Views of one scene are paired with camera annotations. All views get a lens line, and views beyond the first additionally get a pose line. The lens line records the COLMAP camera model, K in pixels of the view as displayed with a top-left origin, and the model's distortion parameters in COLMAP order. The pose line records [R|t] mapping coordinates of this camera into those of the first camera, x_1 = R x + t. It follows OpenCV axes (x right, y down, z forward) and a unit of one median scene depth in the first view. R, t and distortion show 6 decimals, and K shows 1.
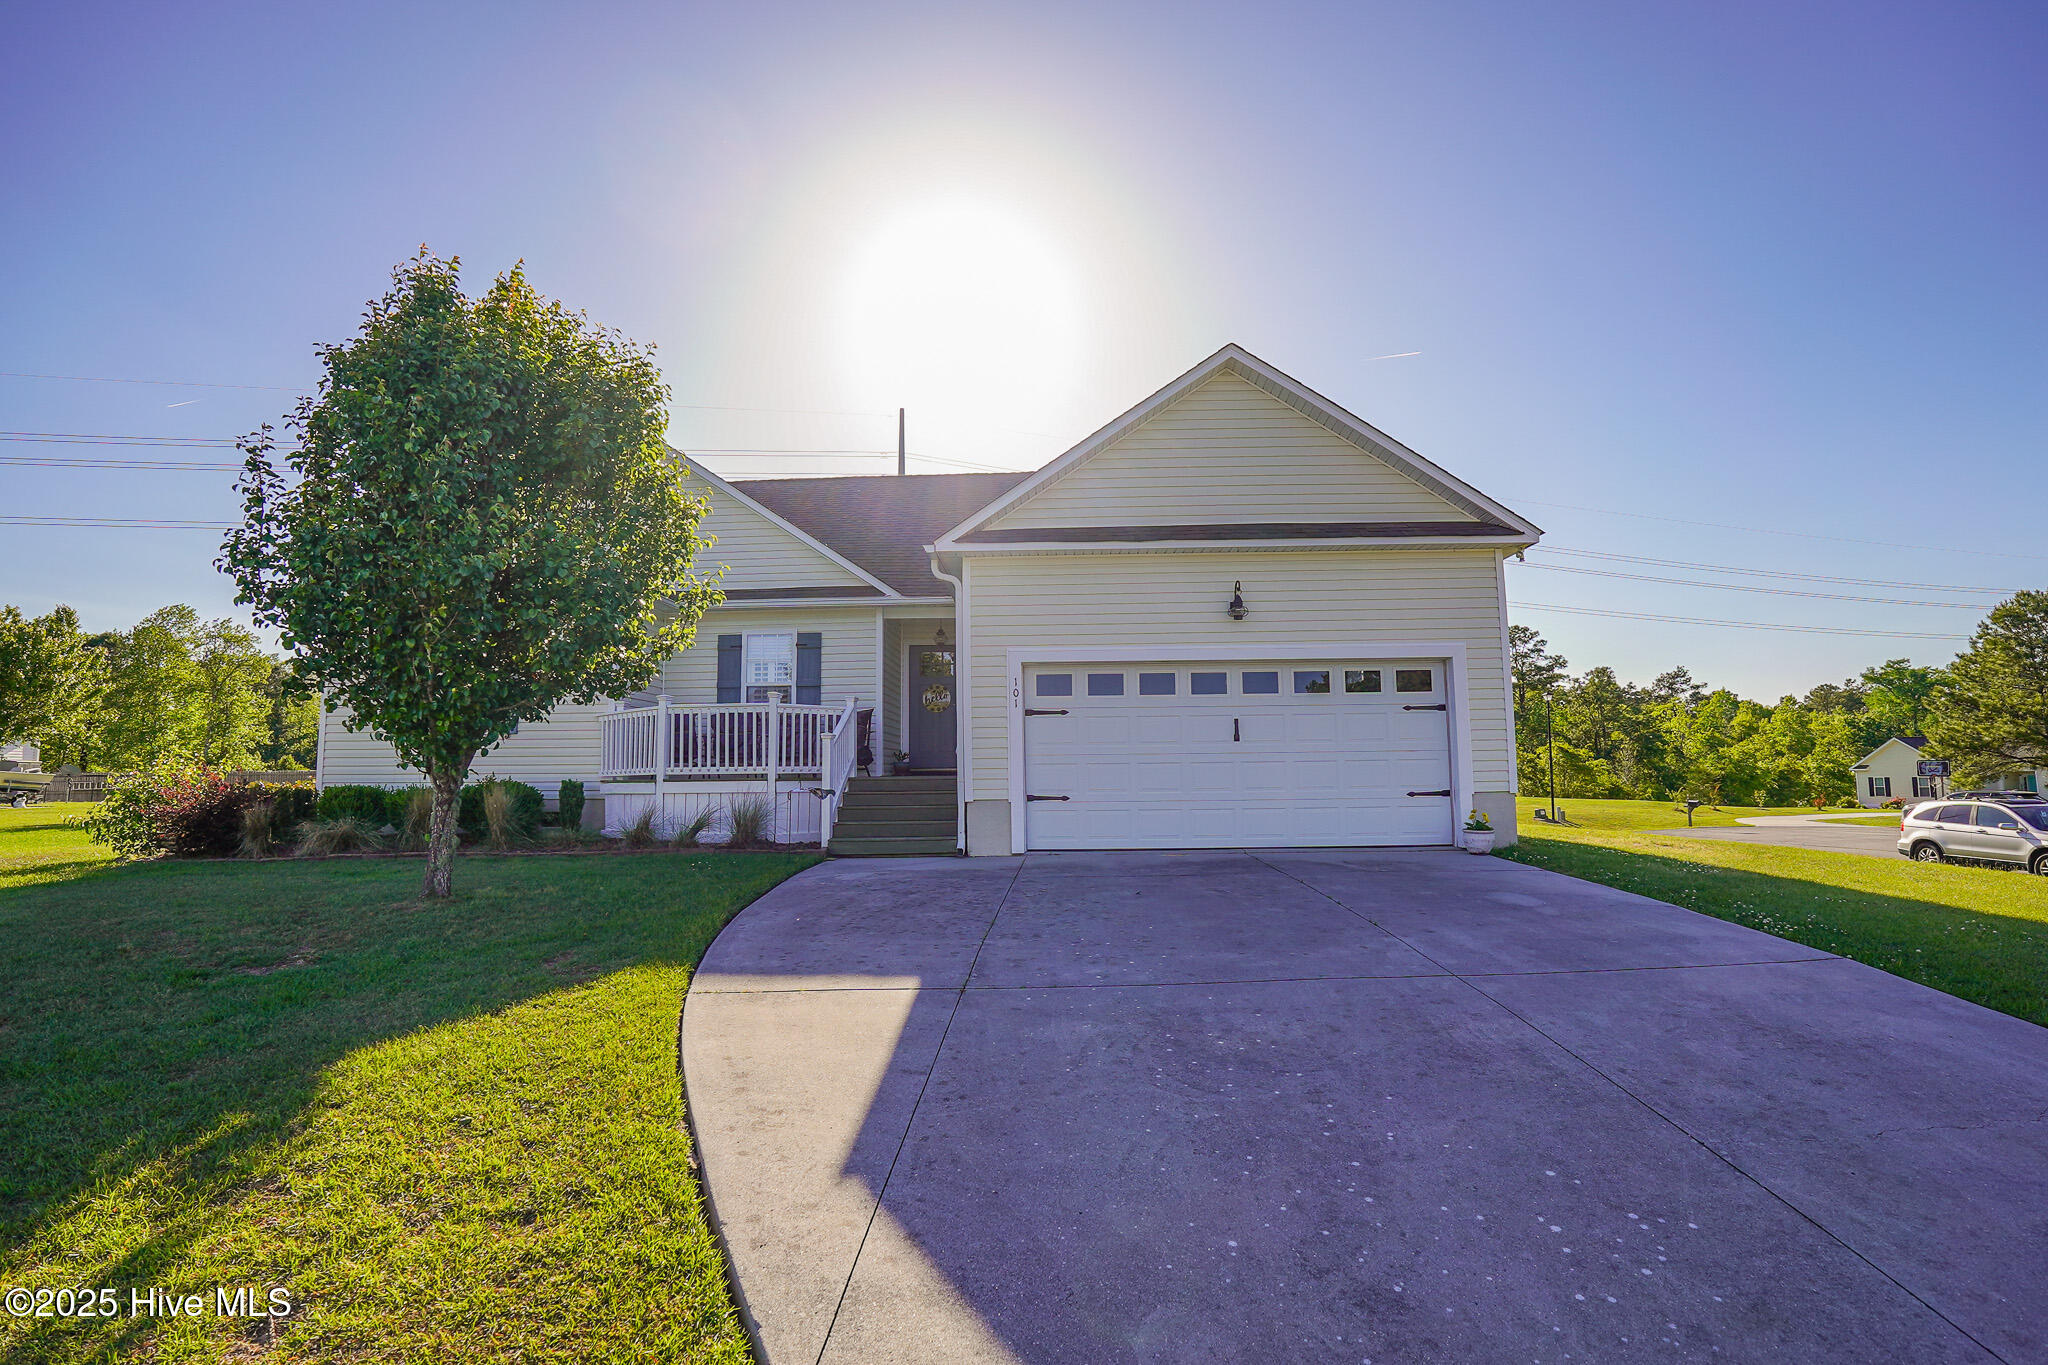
lens RADIAL K [[897.4, 0, 1033.4], [0, 897.4, 686.5], [0, 0, 1]] dist [-0.071026, 0.016544]
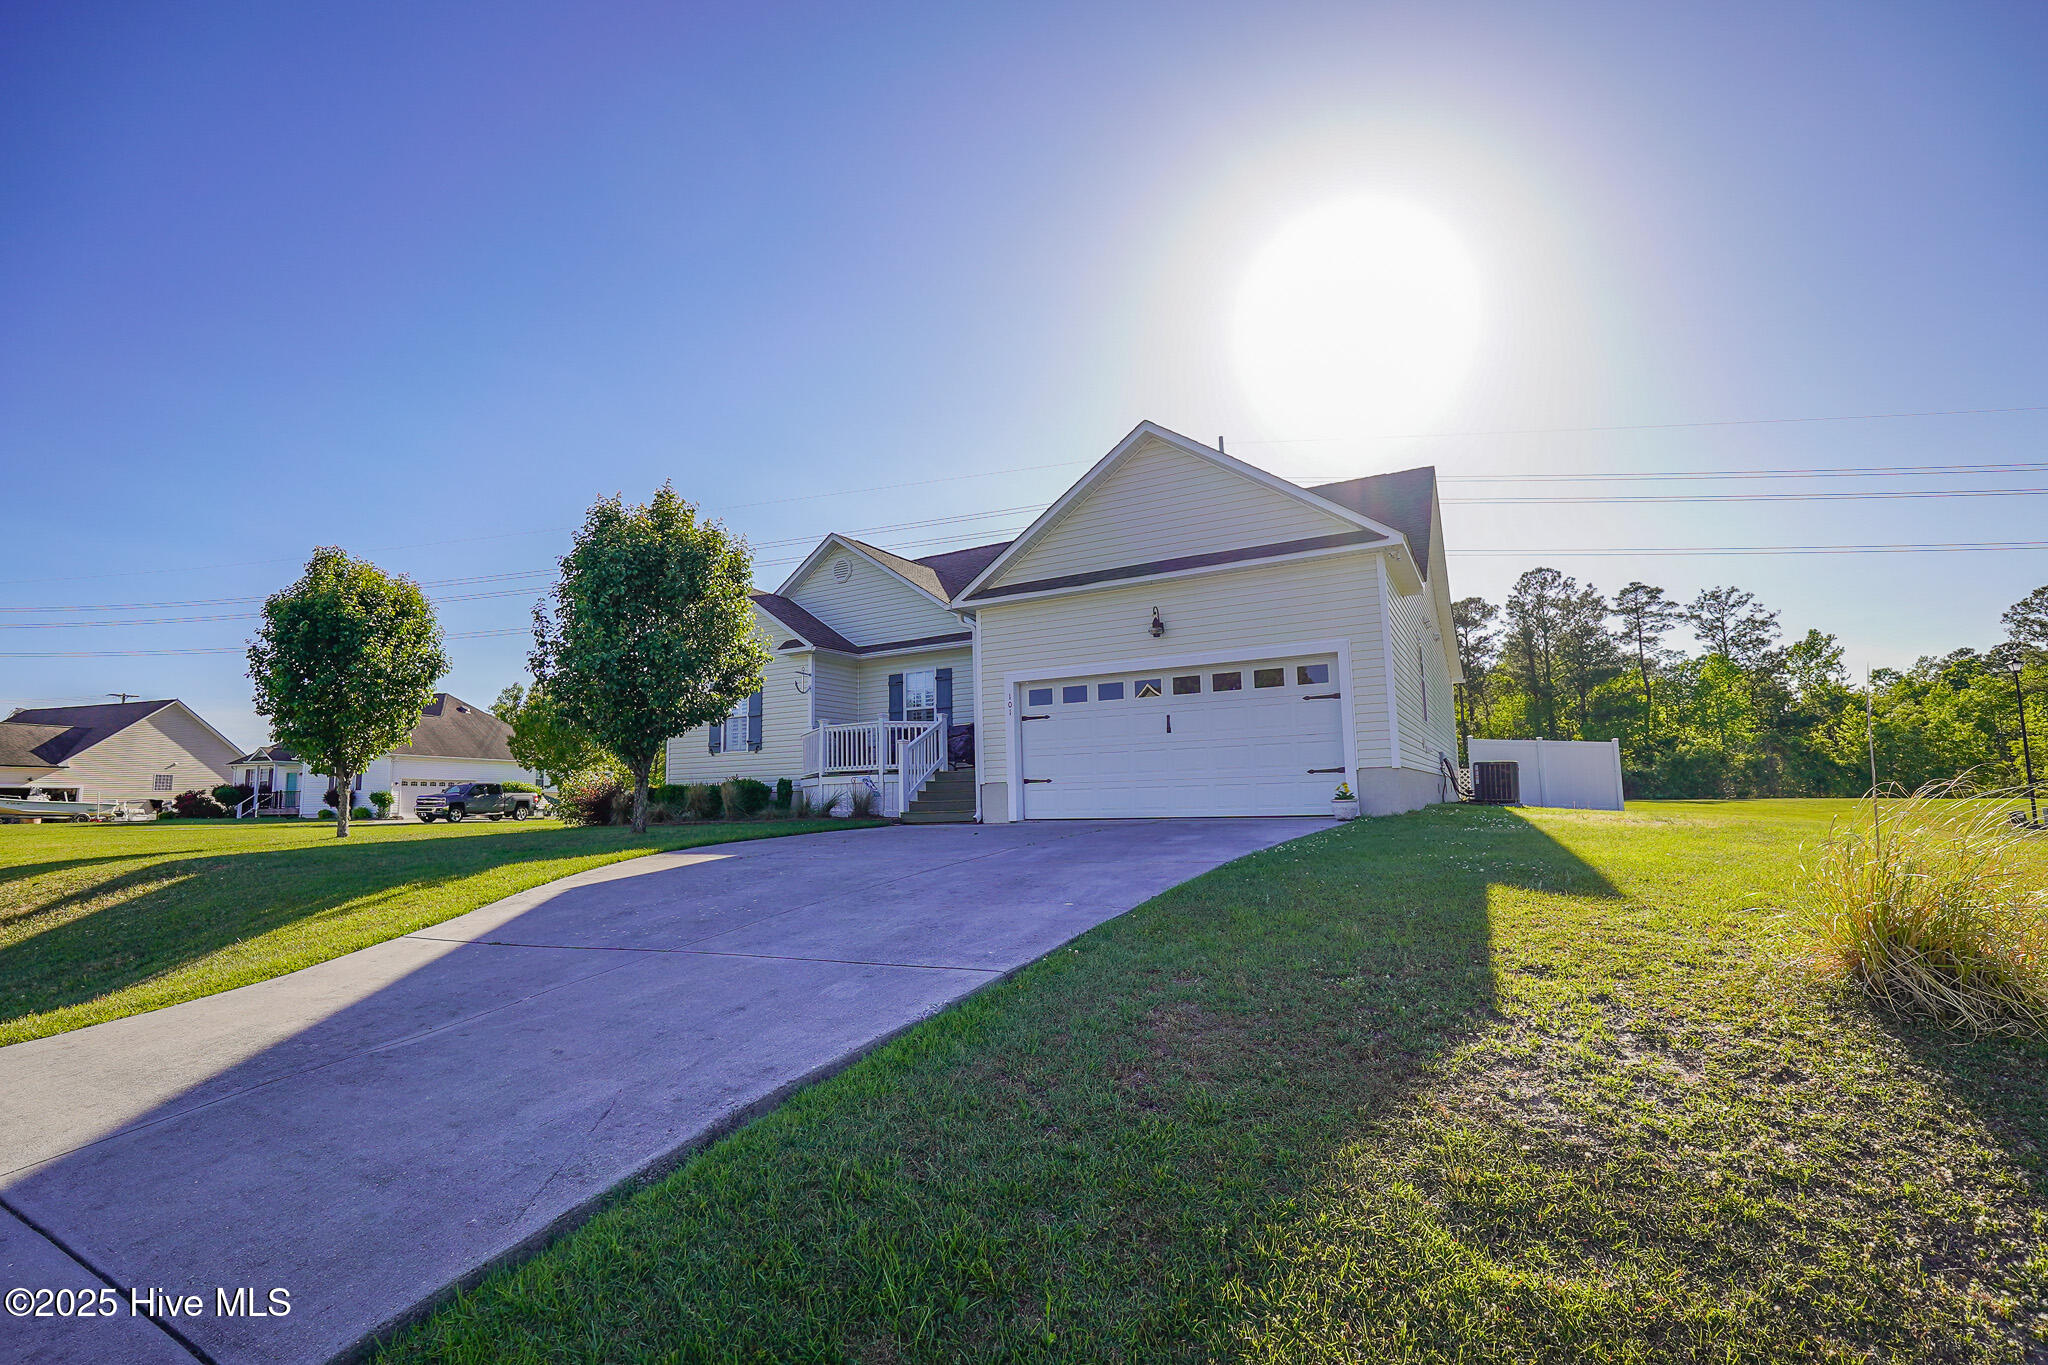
lens RADIAL K [[897.4, 0, 1033.4], [0, 897.4, 686.5], [0, 0, 1]] dist [-0.071026, 0.016544]
pose [[0.893554, -0.066663, -0.443979, 0.620930], [0.060323, 0.997775, -0.028409, 0.020430], [0.444885, -0.001397, 0.895587, -0.211224]]
